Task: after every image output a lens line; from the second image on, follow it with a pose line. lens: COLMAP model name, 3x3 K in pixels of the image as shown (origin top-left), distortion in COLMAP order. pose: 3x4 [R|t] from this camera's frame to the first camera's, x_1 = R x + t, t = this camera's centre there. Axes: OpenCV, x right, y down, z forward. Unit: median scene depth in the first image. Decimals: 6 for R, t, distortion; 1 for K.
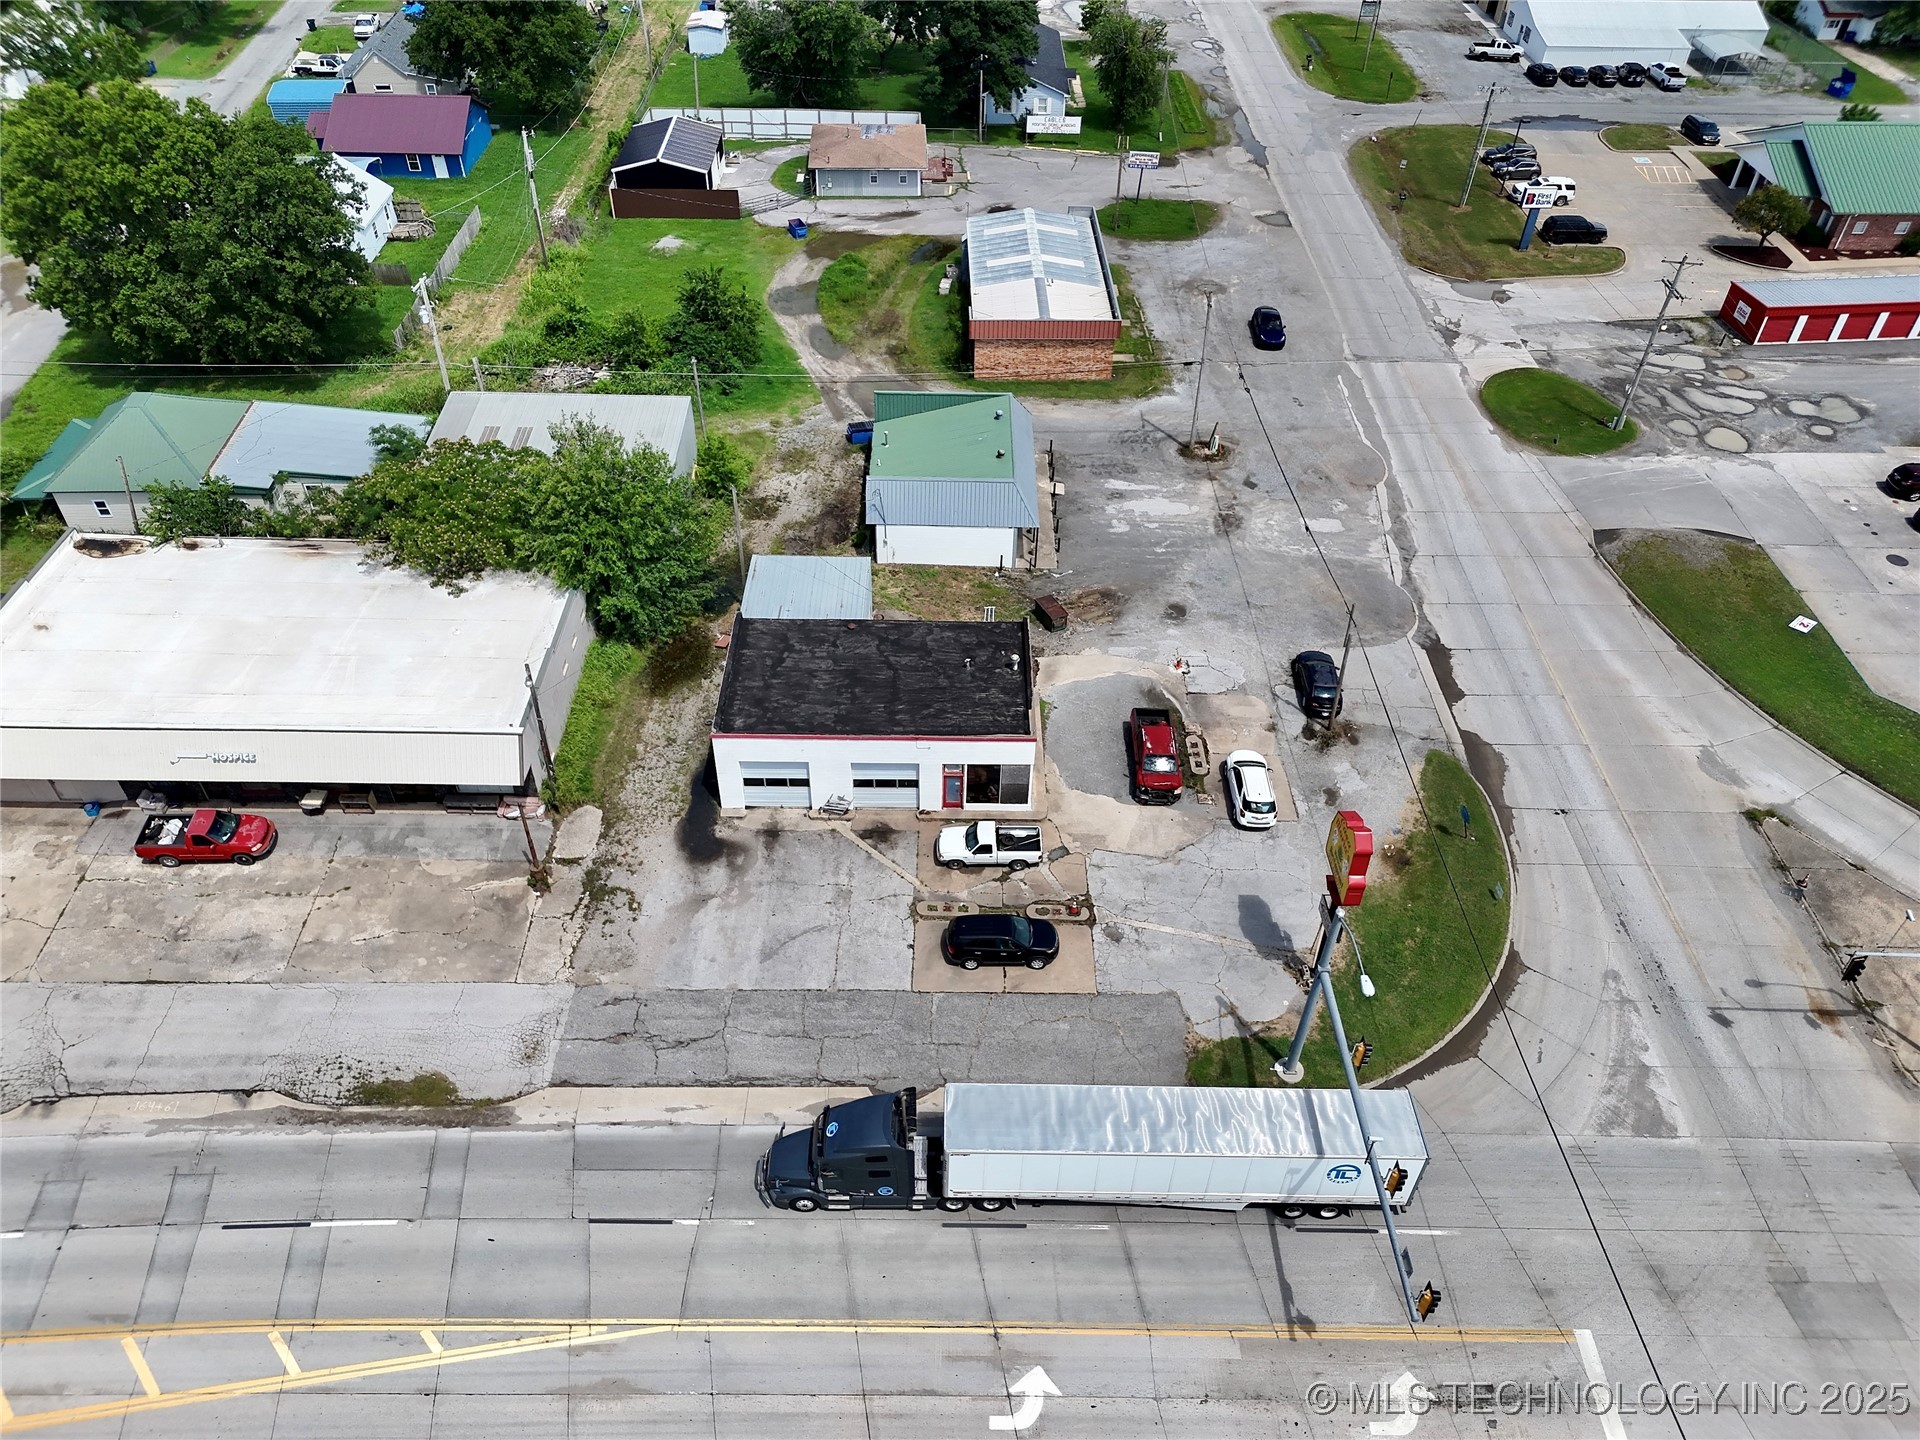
lens RADIAL K [[1343.4, 0, 958.7], [0, 1343.4, 724.9], [0, 0, 1]] dist [0.075321, -0.078154]
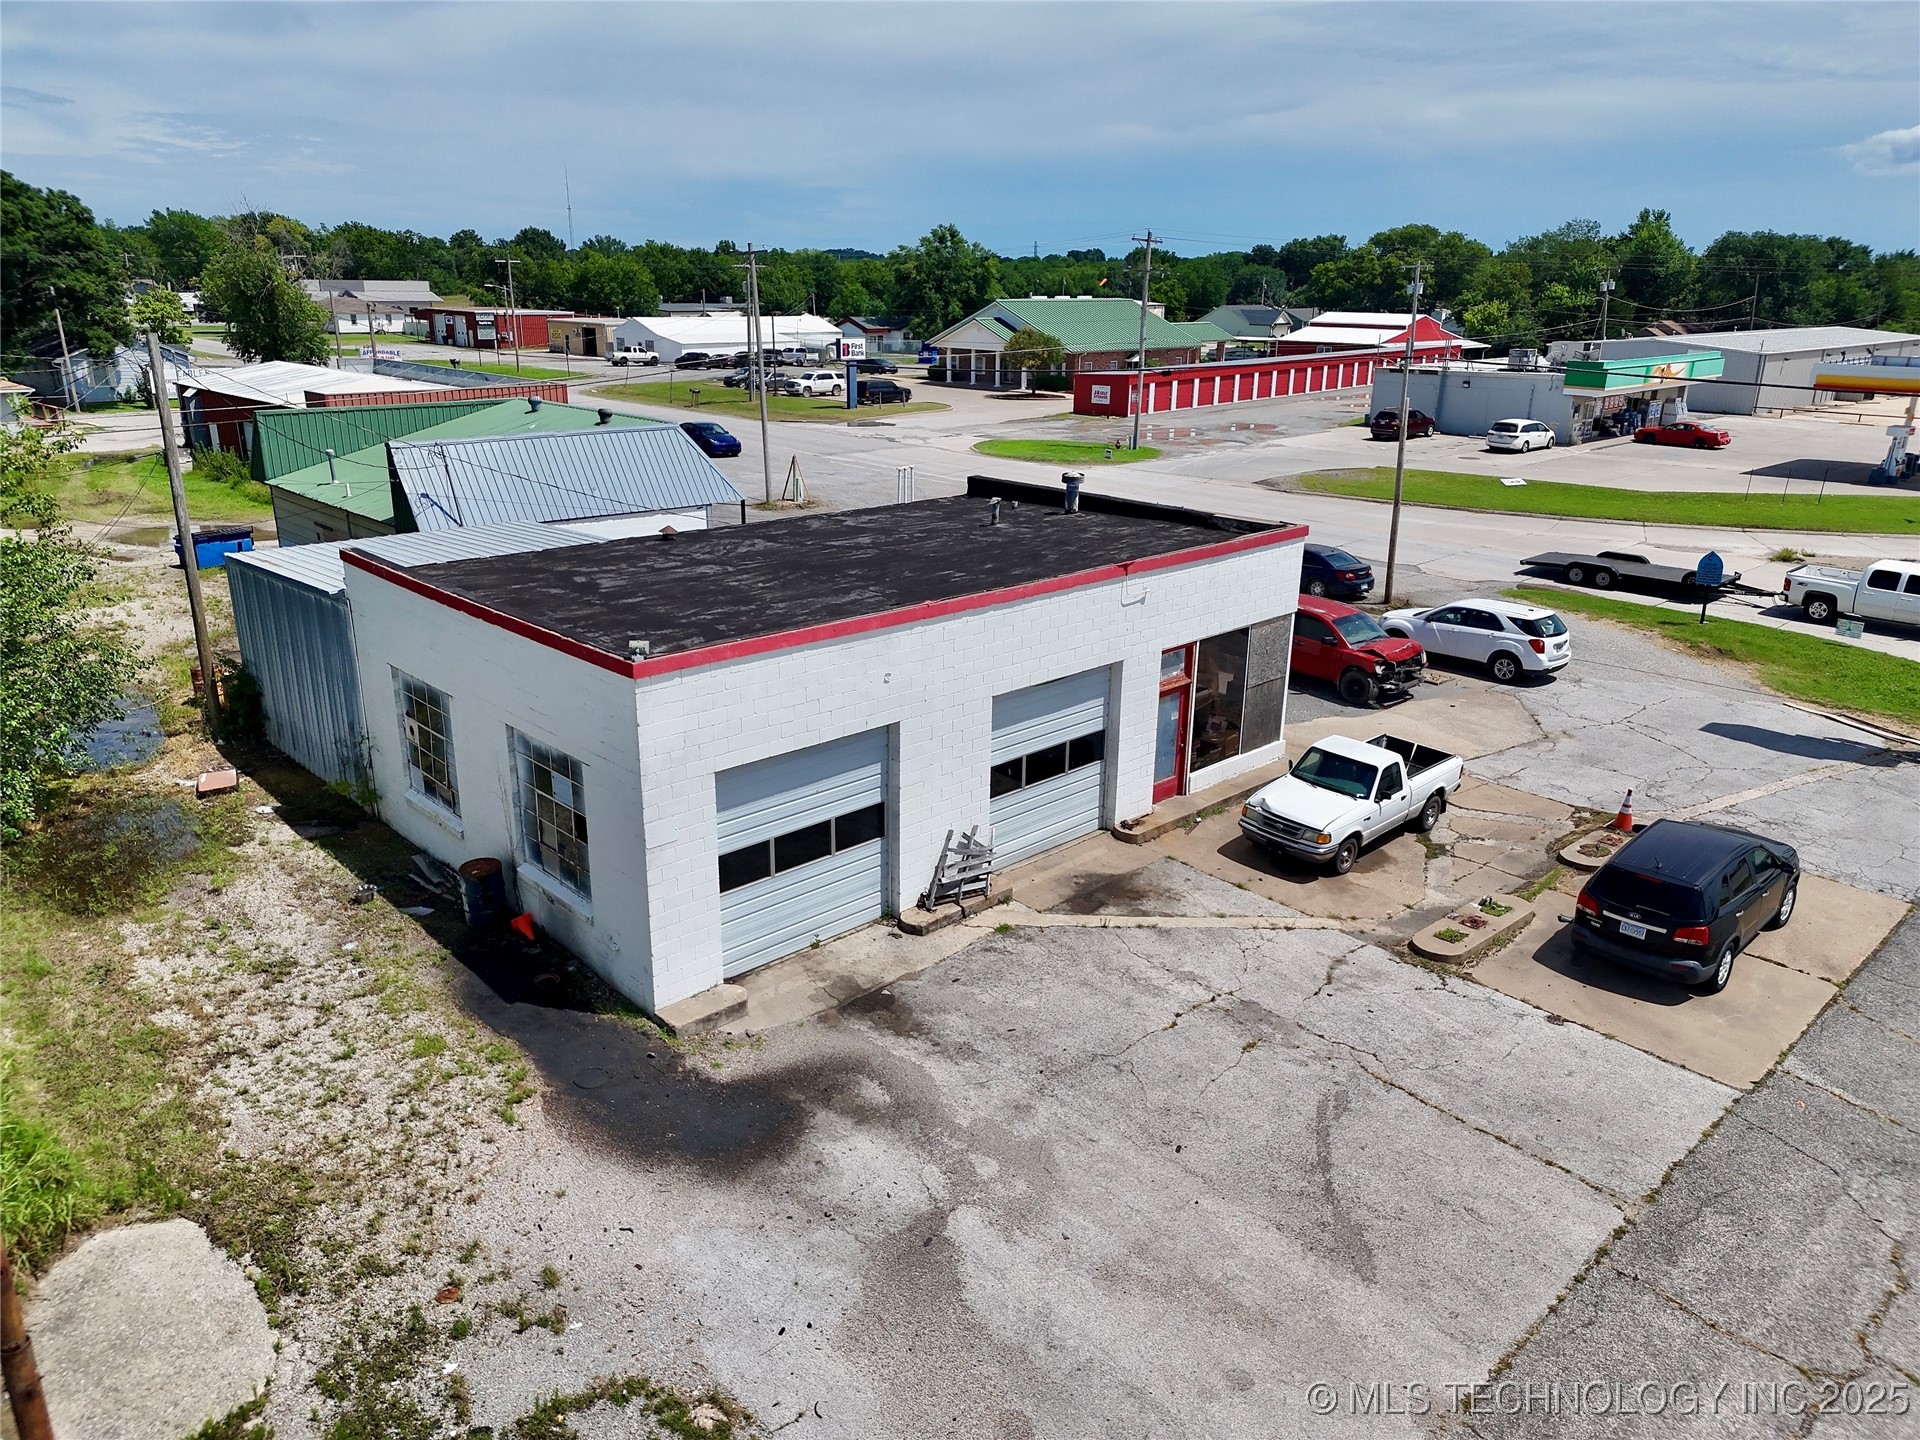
lens RADIAL K [[1343.4, 0, 958.7], [0, 1343.4, 724.9], [0, 0, 1]] dist [0.075321, -0.078154]
pose [[0.722990, -0.226627, 0.652629, -0.278512], [0.462625, 0.860407, -0.213723, 0.092516], [-0.513091, 0.456443, 0.726909, 0.687000]]
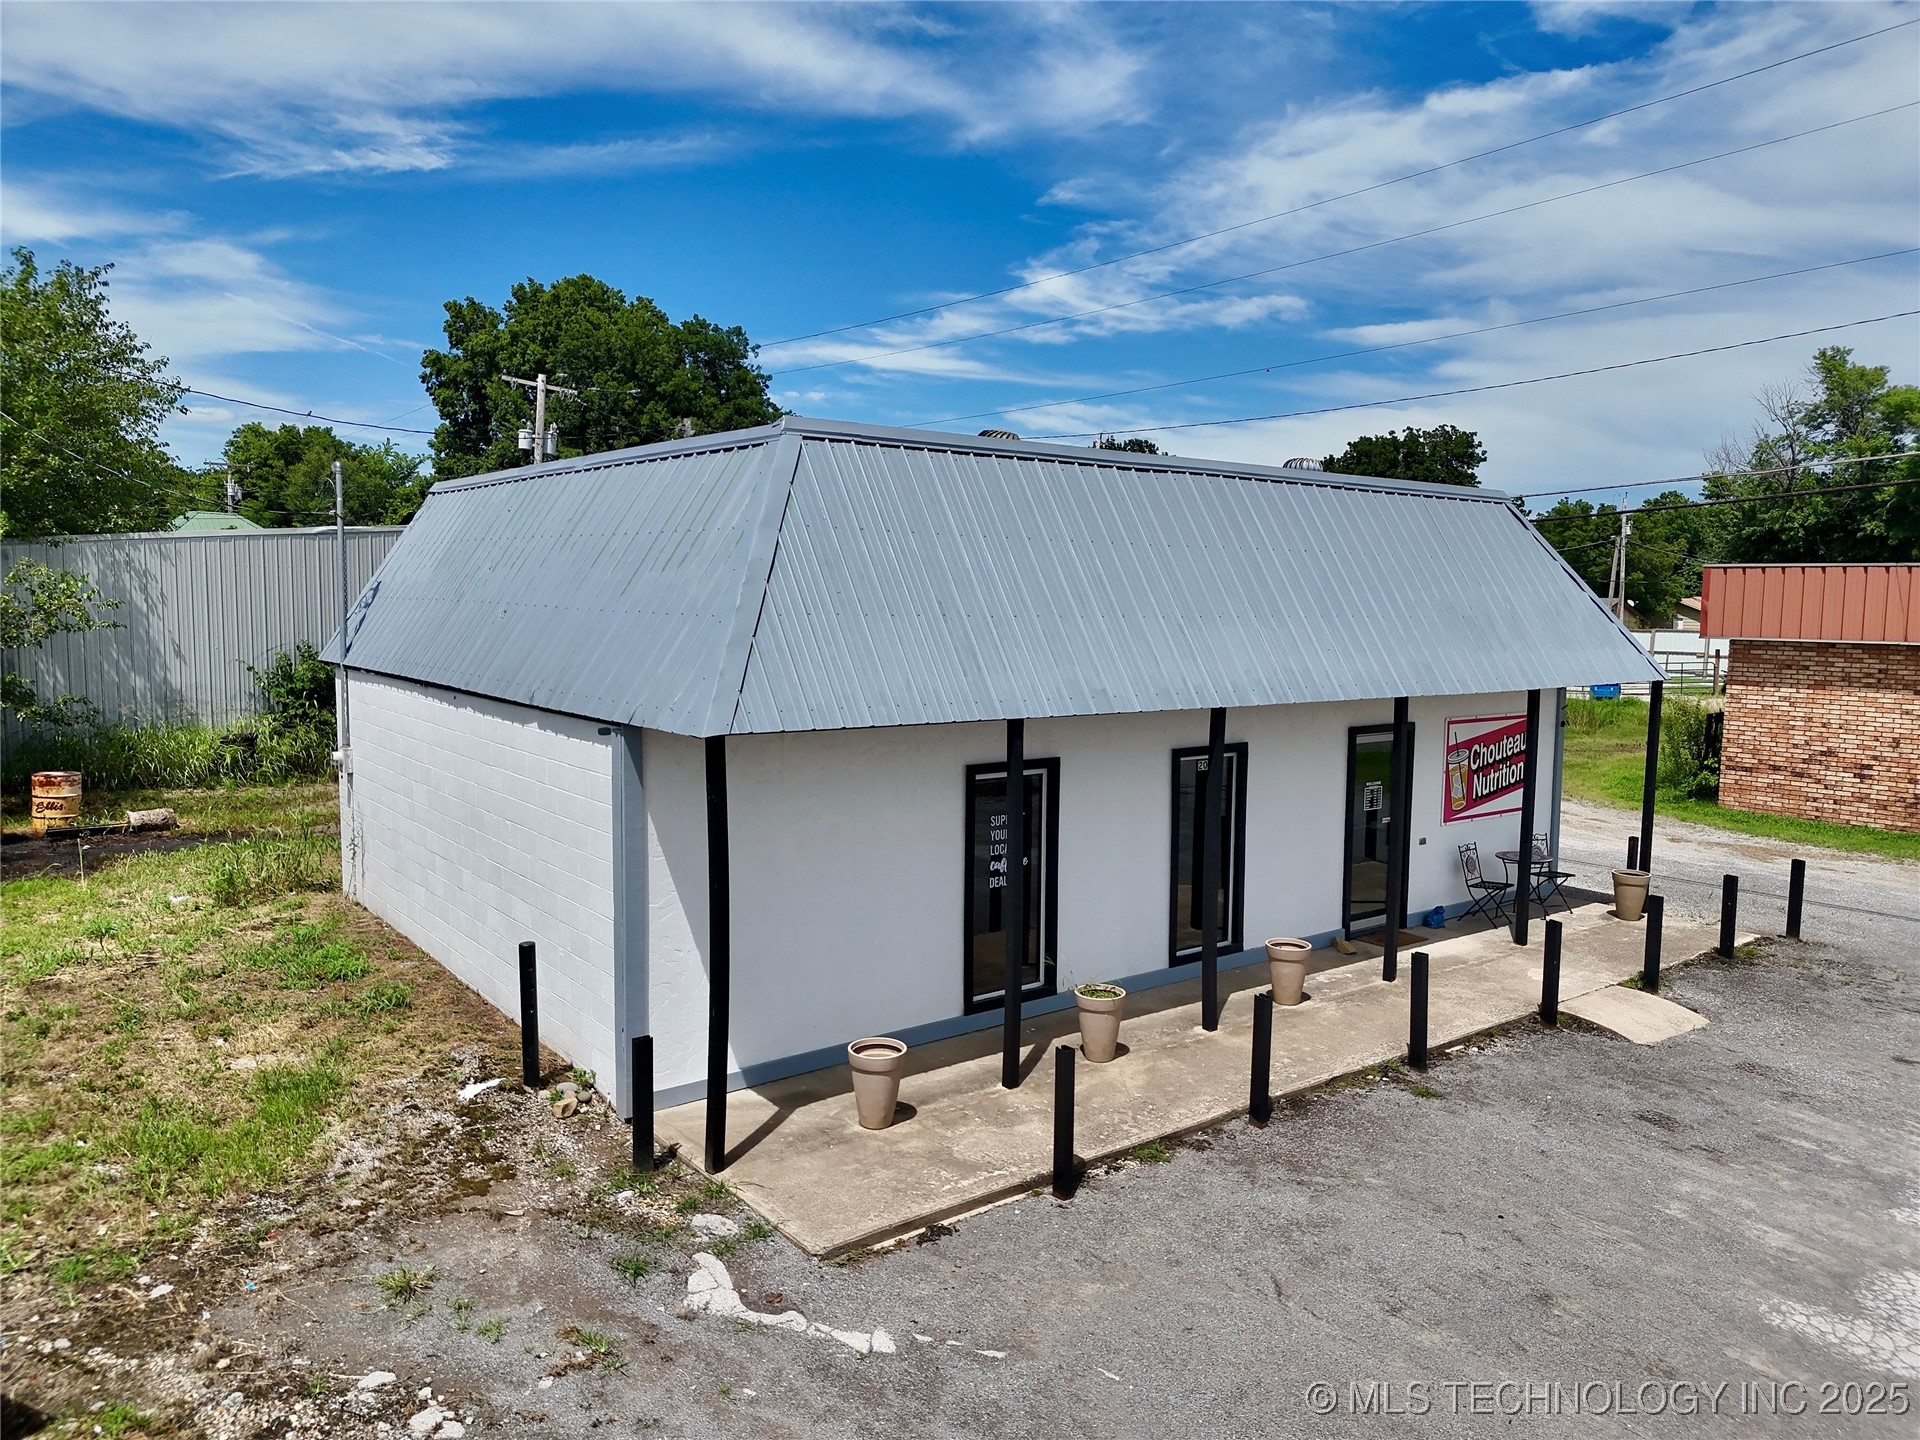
lens RADIAL K [[1353.0, 0, 951.3], [0, 1353.0, 725.2], [0, 0, 1]] dist [0.068021, -0.053662]
pose [[0.613950, 0.069741, -0.786258, 0.180042], [-0.531232, 0.773253, -0.346225, -0.135468], [0.583831, 0.630251, 0.511787, 1.073789]]
